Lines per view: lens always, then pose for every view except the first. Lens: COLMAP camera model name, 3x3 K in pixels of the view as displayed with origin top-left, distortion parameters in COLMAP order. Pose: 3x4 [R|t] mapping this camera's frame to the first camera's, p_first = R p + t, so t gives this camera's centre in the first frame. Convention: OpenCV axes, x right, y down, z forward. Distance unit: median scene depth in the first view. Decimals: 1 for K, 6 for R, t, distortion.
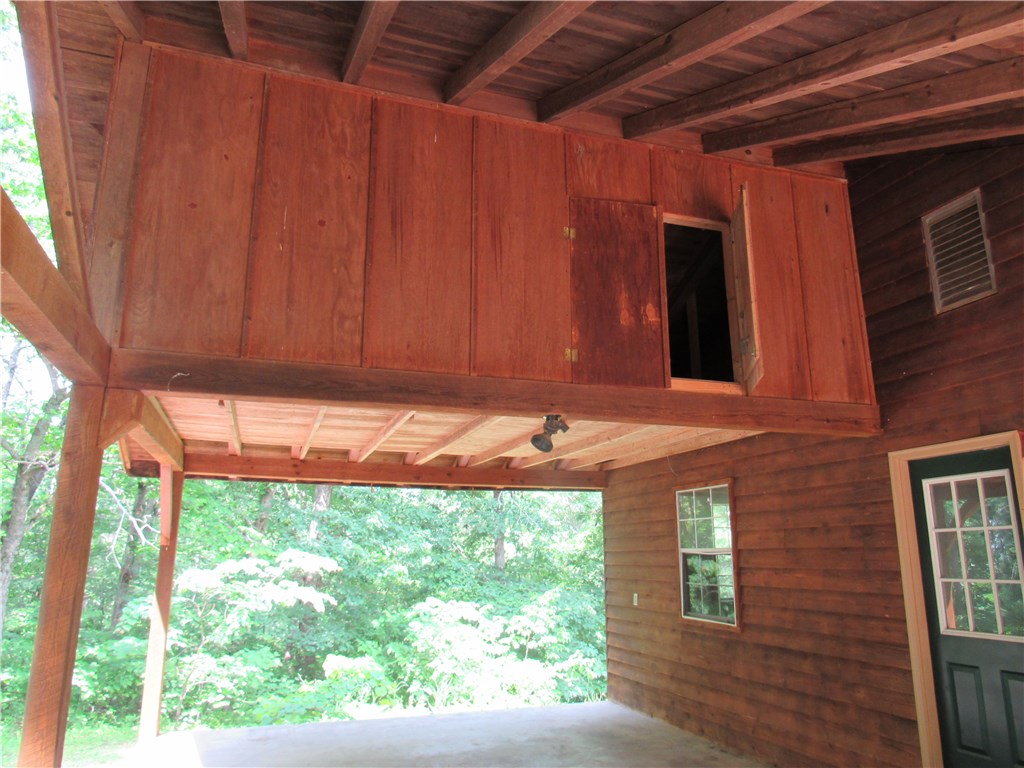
lens RADIAL K [[727.6, 0, 512.0], [0, 727.6, 384.0], [0, 0, 1]] dist [-0.036350, 0.006826]
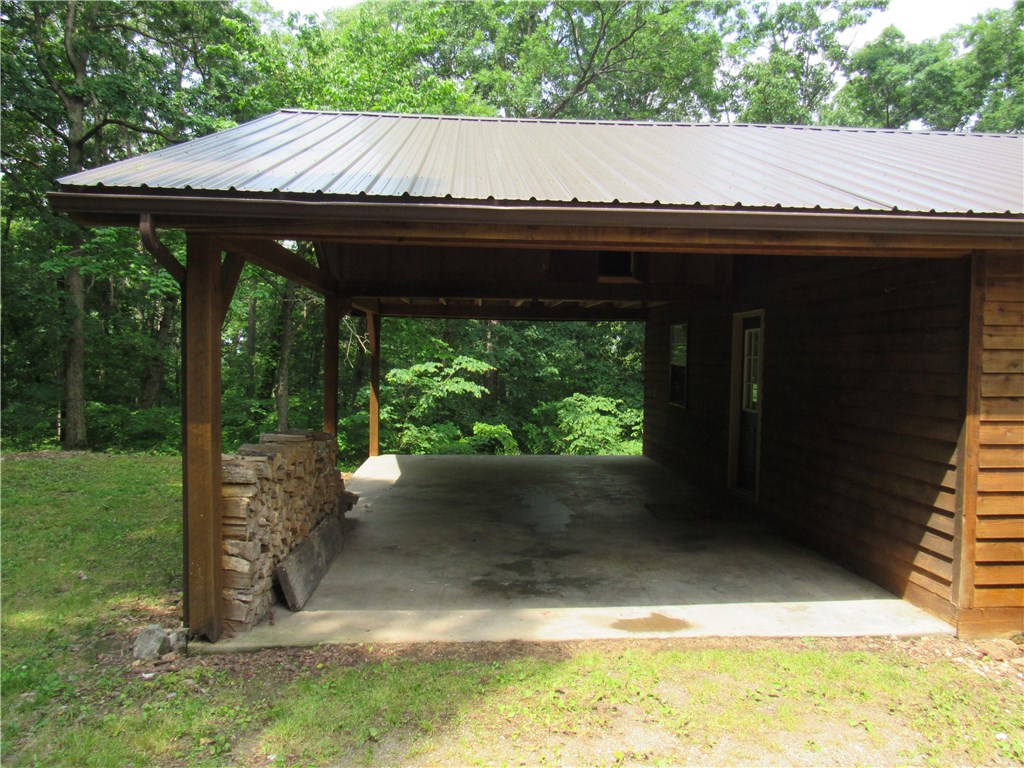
lens RADIAL K [[727.6, 0, 512.0], [0, 727.6, 384.0], [0, 0, 1]] dist [-0.036350, 0.006826]
pose [[0.962361, 0.025181, -0.270606, 0.196386], [0.047232, 0.965050, 0.257776, -0.090752], [0.267639, -0.260855, 0.927537, -0.346624]]
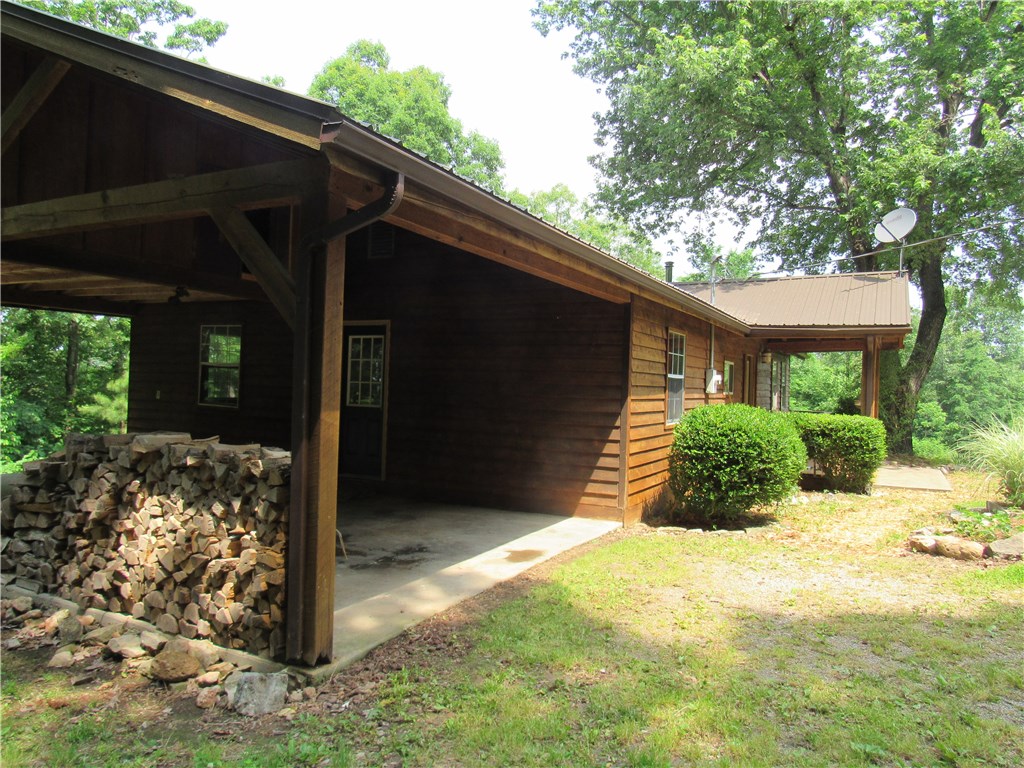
lens RADIAL K [[739.7, 0, 512.0], [0, 739.7, 384.0], [0, 0, 1]] dist [-0.035424, 0.002330]
pose [[0.715817, 0.028867, 0.697691, -0.226798], [-0.192518, 0.968580, 0.157445, -0.061744], [-0.671225, -0.247020, 0.698883, -0.331770]]
